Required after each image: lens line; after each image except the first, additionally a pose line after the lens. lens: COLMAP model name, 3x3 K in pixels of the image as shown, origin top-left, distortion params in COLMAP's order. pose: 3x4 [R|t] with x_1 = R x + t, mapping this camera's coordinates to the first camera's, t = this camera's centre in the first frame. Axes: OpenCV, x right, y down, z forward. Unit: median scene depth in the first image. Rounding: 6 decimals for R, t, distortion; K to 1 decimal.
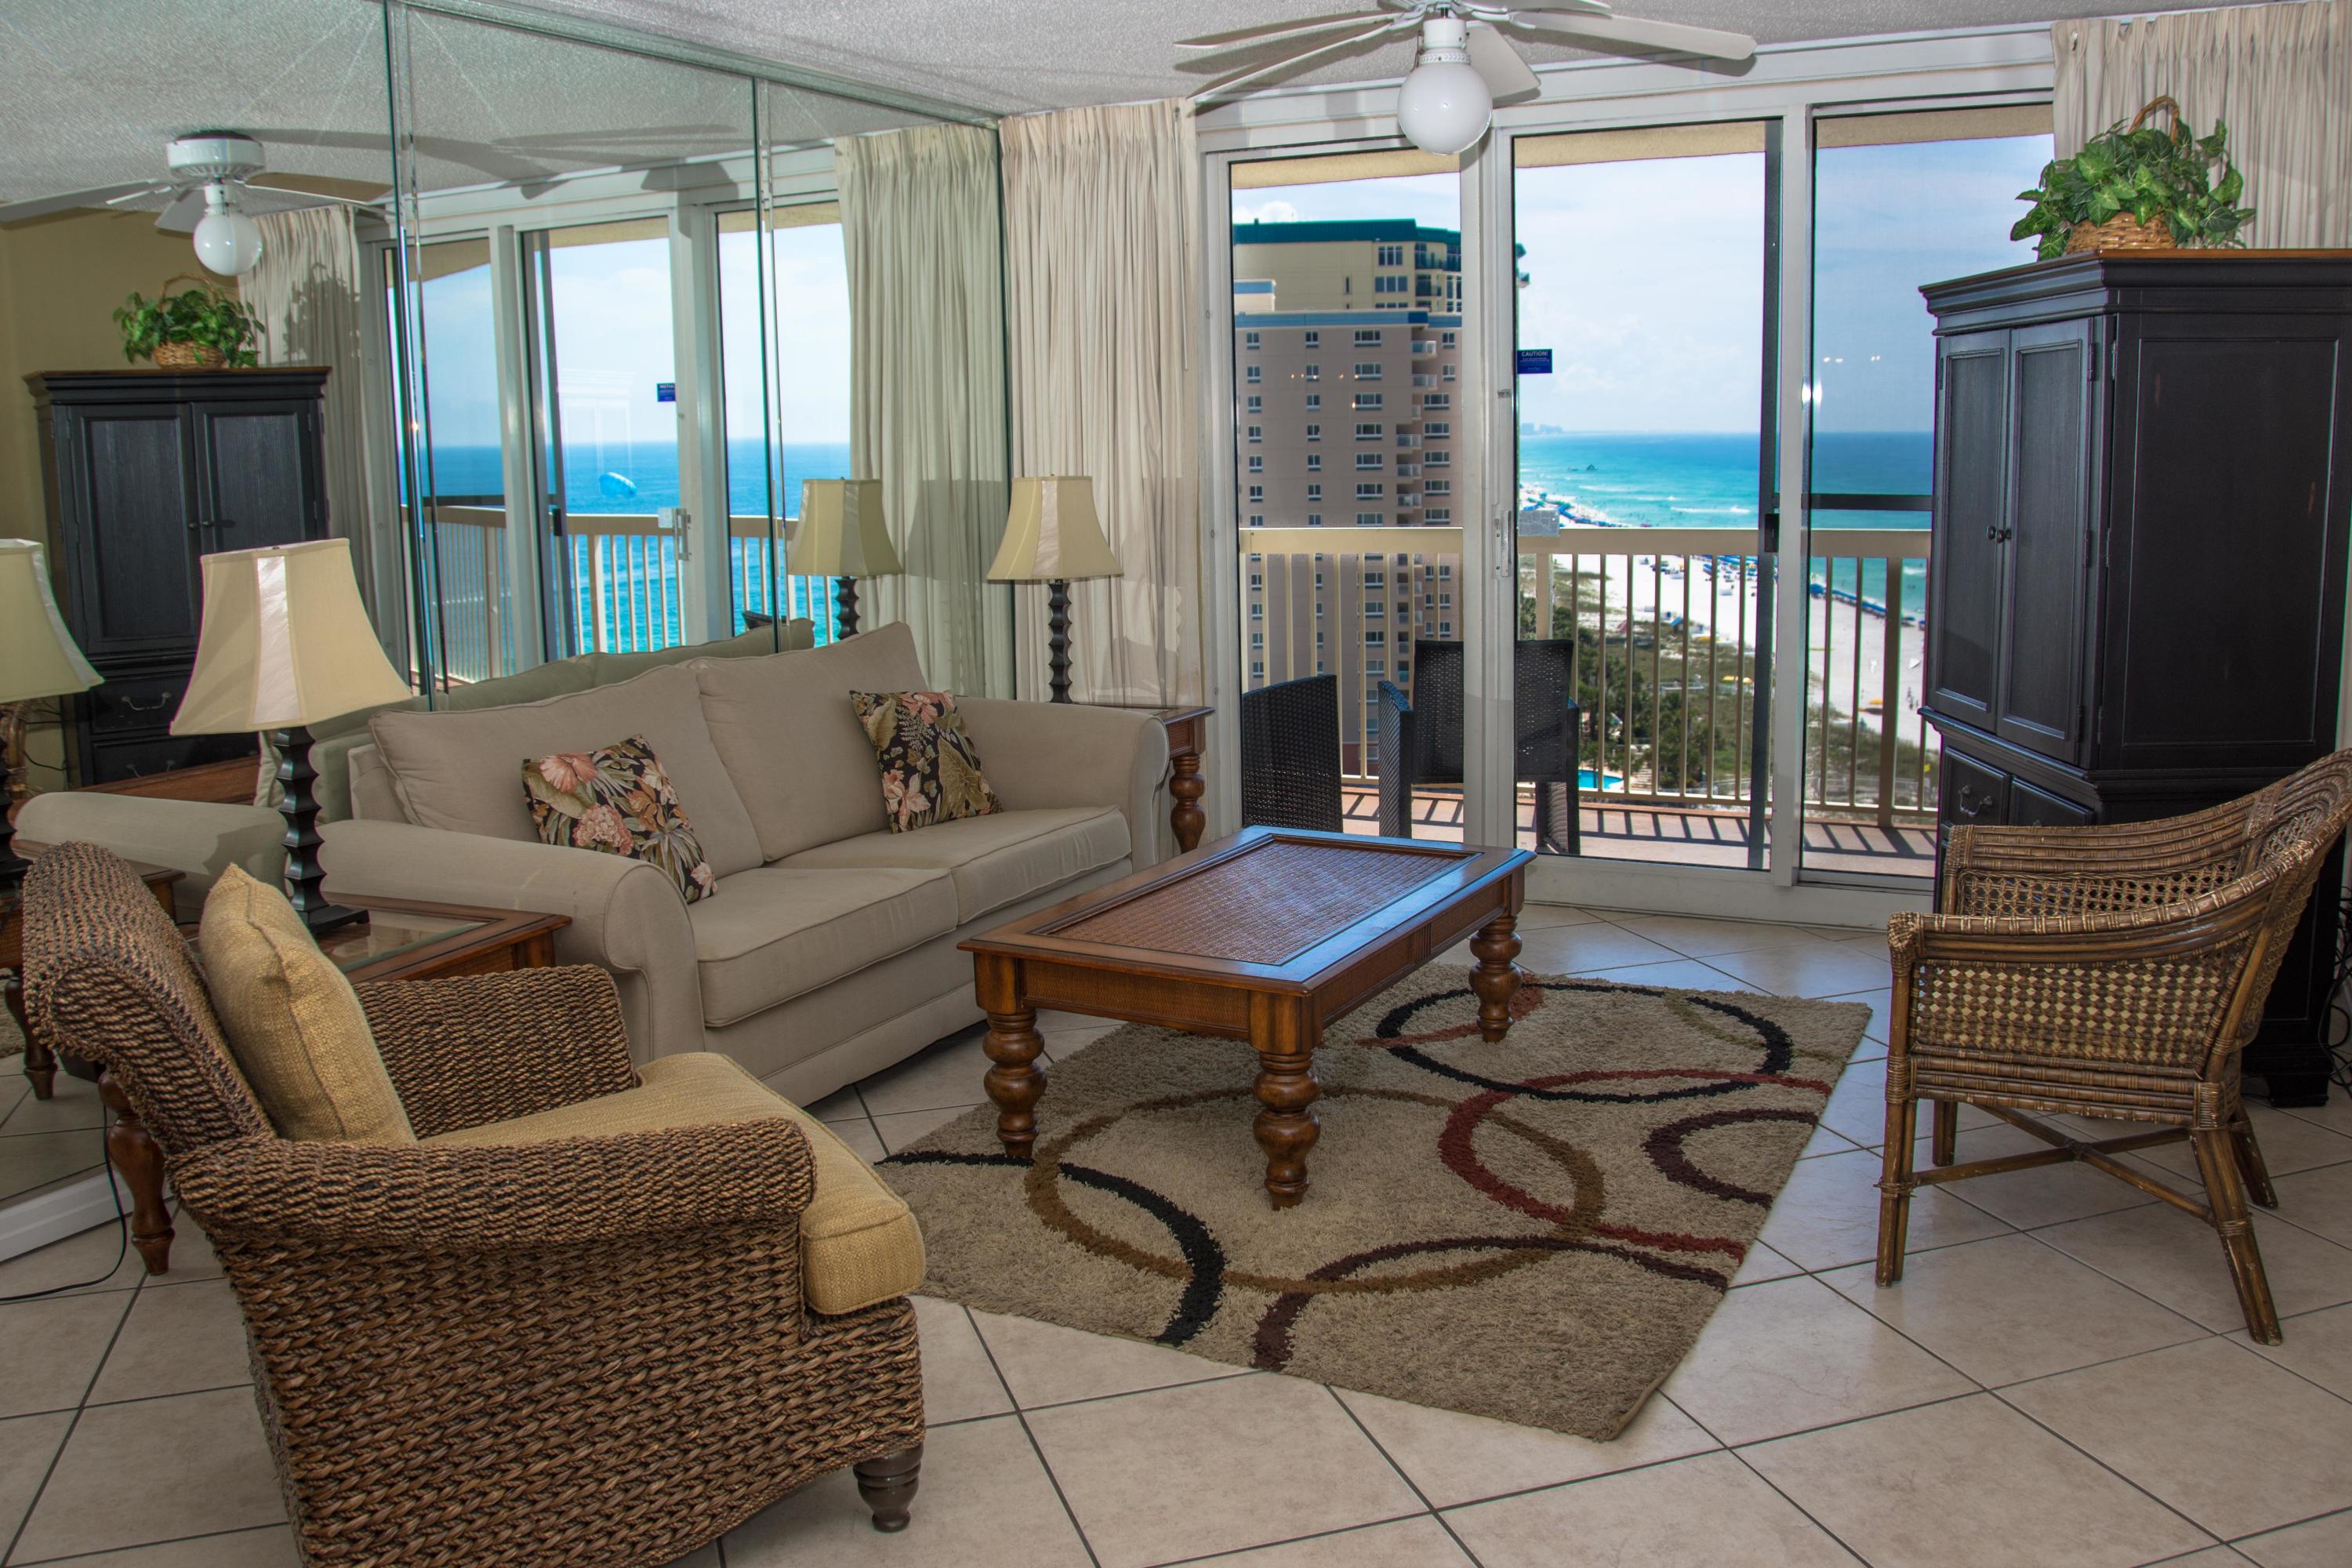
lens RADIAL K [[1957.8, 0, 1176.0], [0, 1957.8, 784.0], [0, 0, 1]] dist [-0.148248, 0.093875]
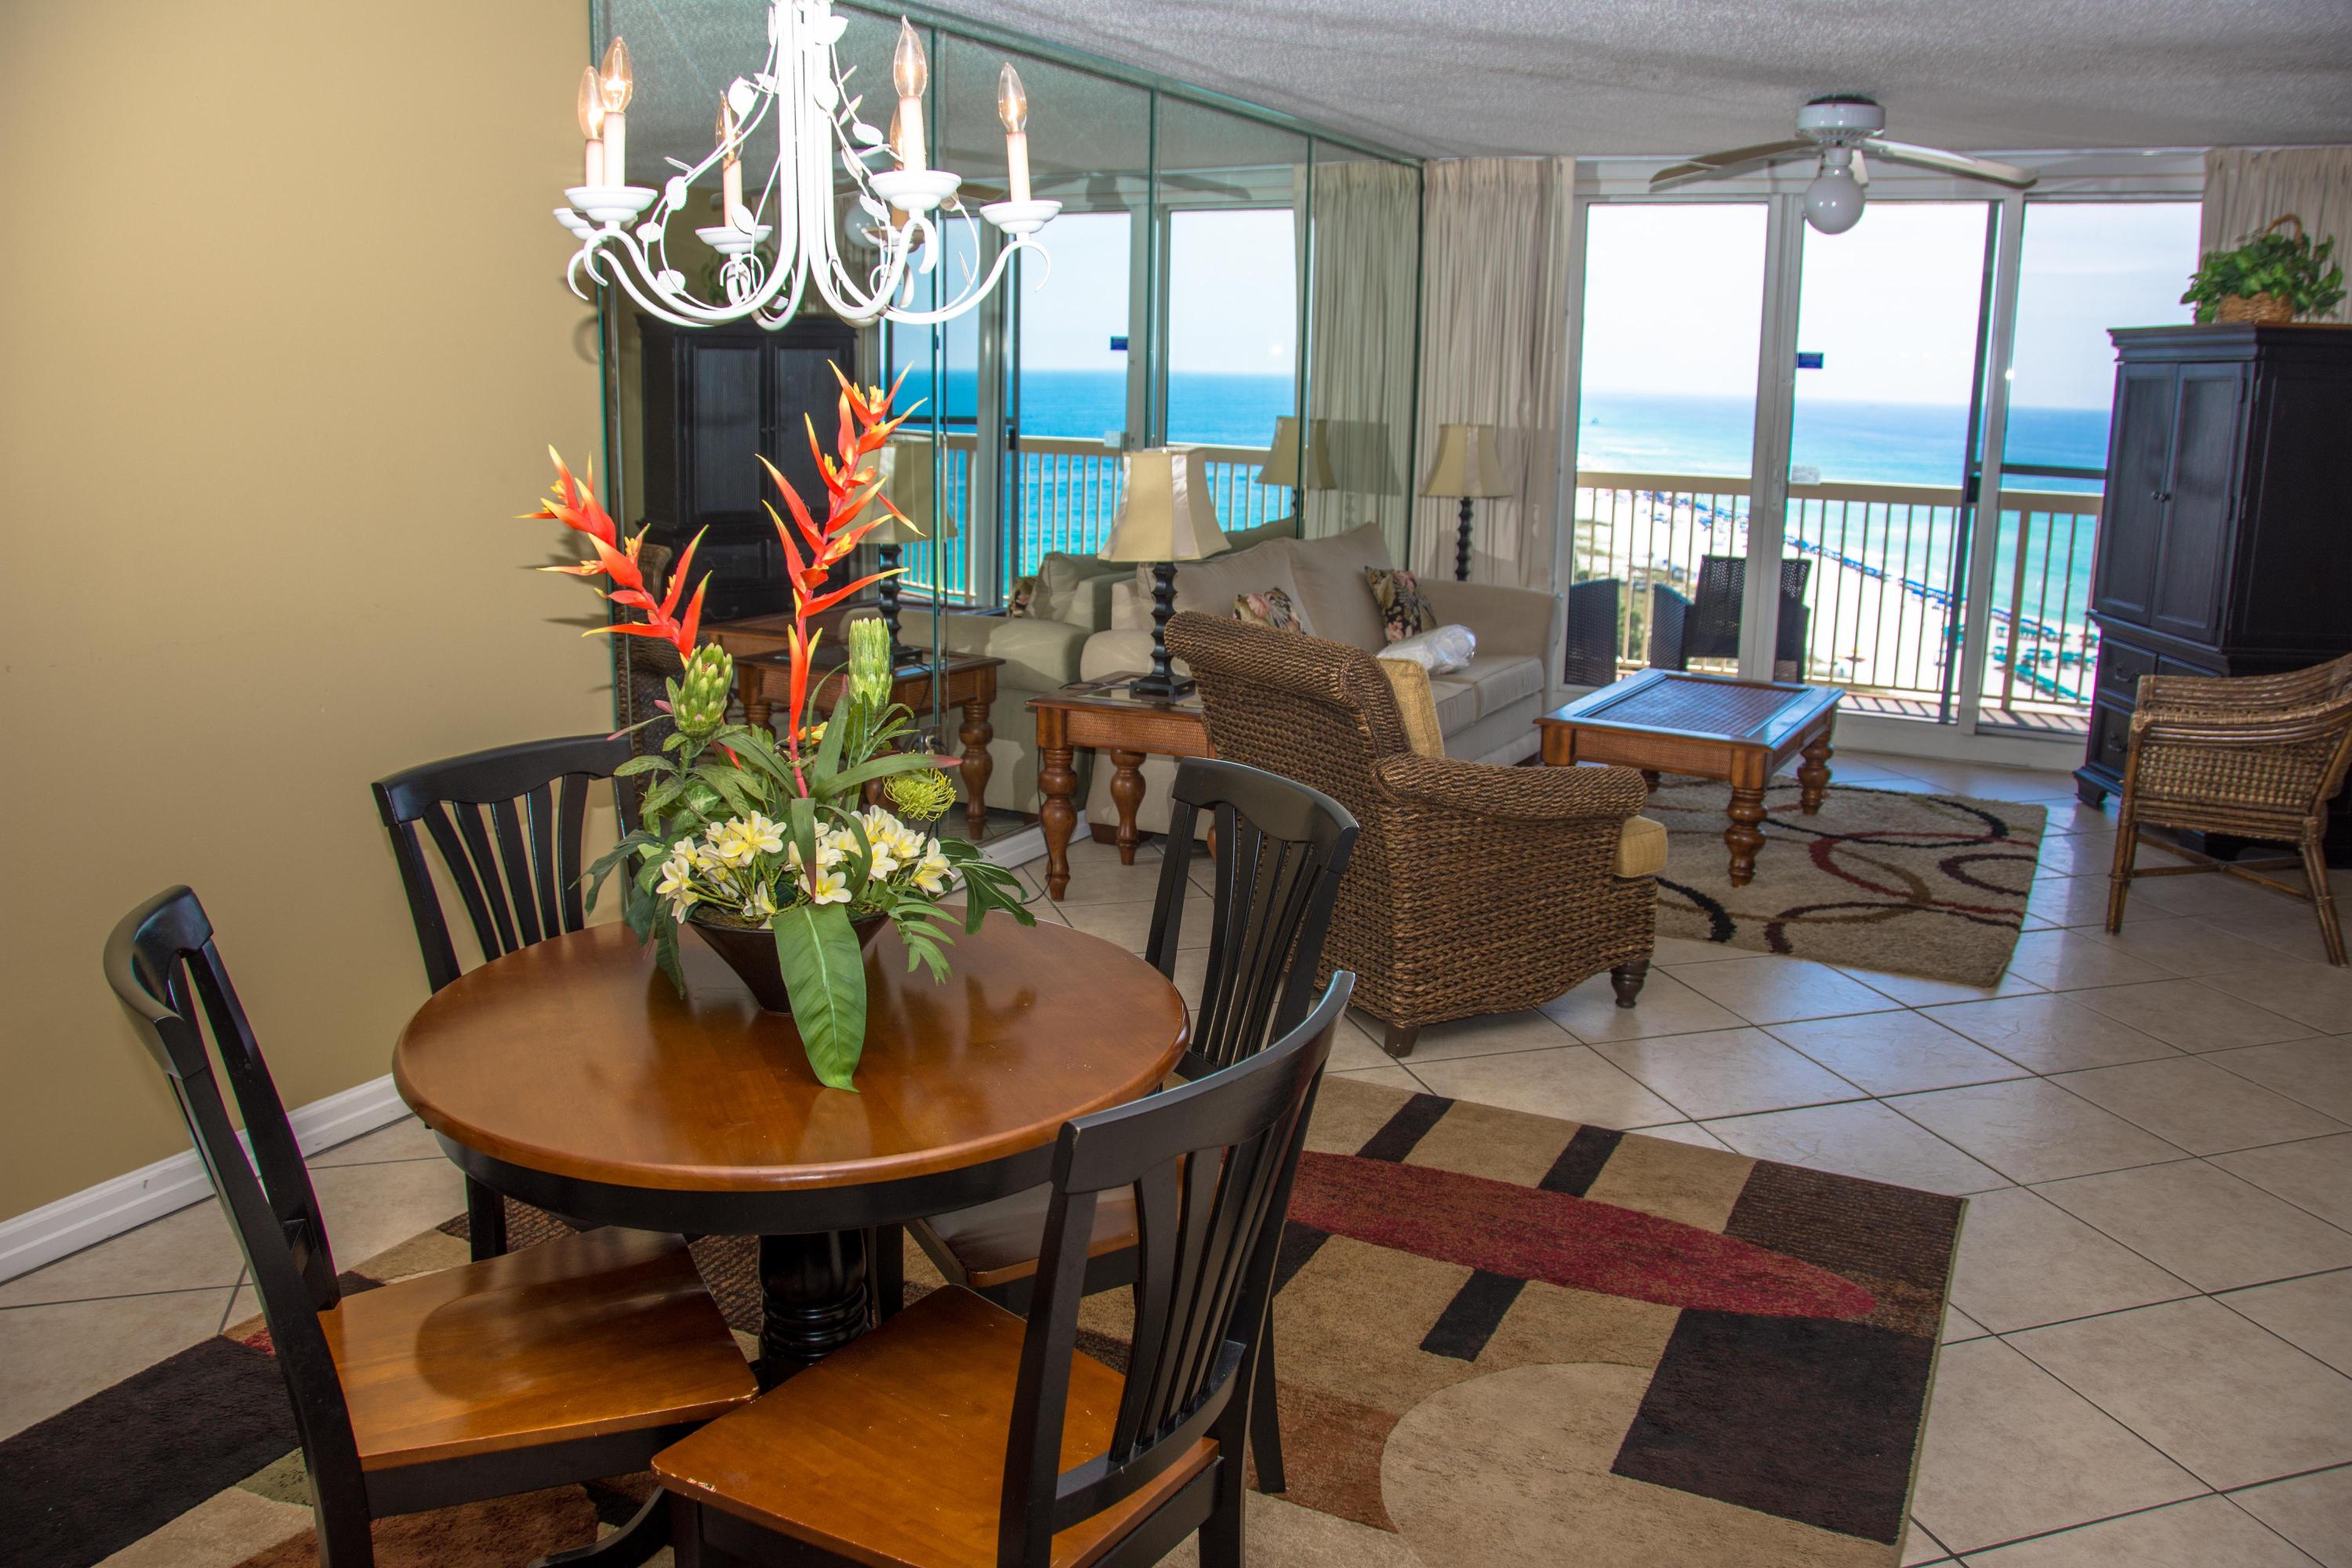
lens RADIAL K [[1854.1, 0, 1163.3], [0, 1854.1, 791.5], [0, 0, 1]] dist [-0.133222, 0.080713]
pose [[0.999194, 0.040130, 0.001069, -0.388830], [-0.040136, 0.998086, 0.047050, 0.075720], [0.000821, -0.047055, 0.998892, -0.483465]]
